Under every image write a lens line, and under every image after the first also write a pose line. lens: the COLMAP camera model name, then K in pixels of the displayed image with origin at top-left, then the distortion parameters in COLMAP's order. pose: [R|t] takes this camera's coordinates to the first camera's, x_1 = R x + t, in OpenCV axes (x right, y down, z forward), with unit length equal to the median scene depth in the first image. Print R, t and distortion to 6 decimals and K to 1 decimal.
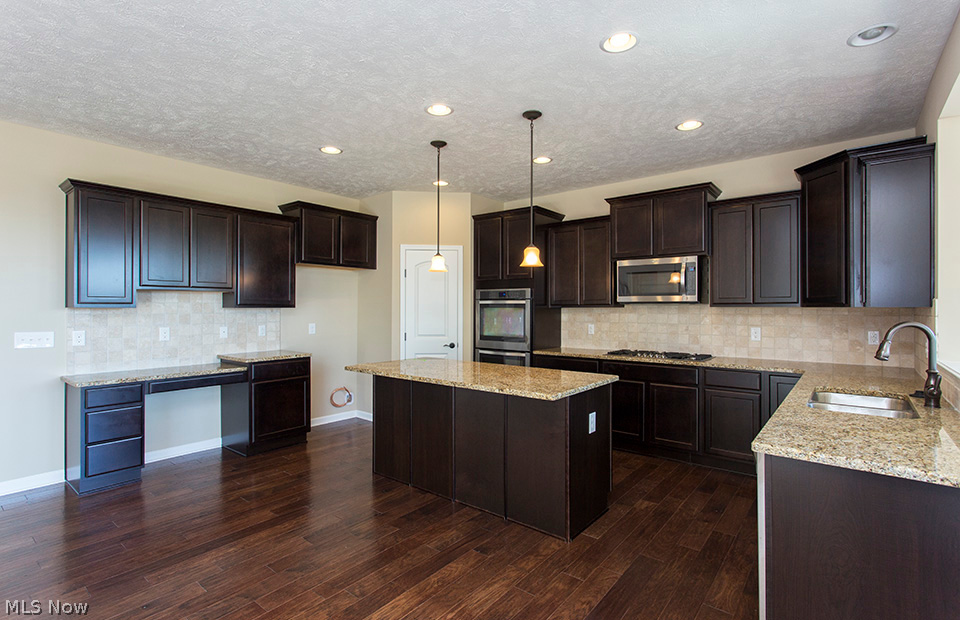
lens RADIAL K [[464.9, 0, 494.1], [0, 464.9, 306.9], [0, 0, 1]] dist [0.001065, 0.002013]
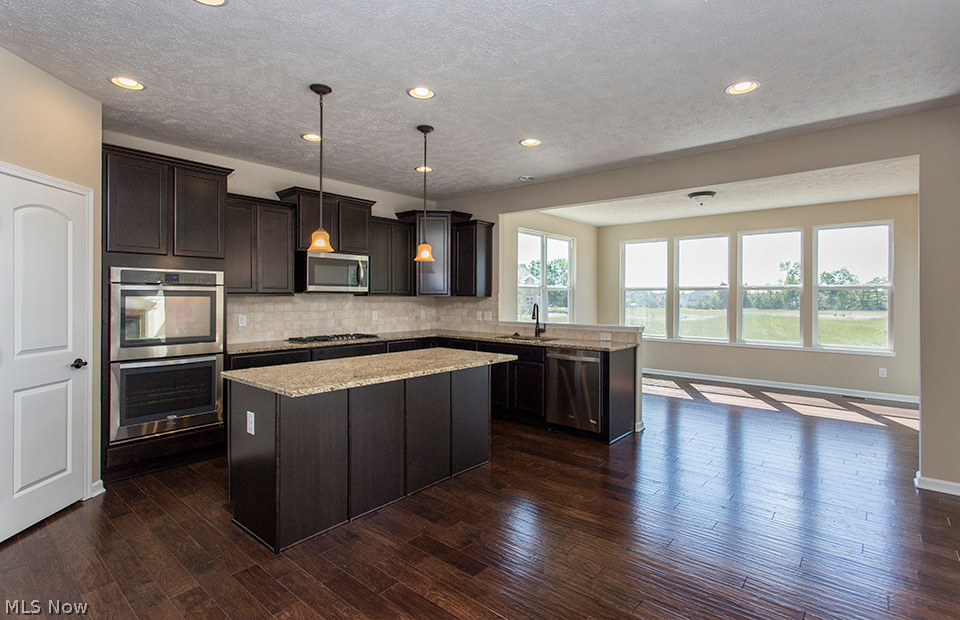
lens RADIAL K [[464.9, 0, 479.2], [0, 464.9, 296.3], [0, 0, 1]] dist [0.001065, 0.002013]
pose [[0.030326, 0.000434, 0.999540, -0.775298], [-0.004612, 0.999989, -0.000294, -0.000157], [-0.999529, -0.004601, 0.030328, 0.608767]]
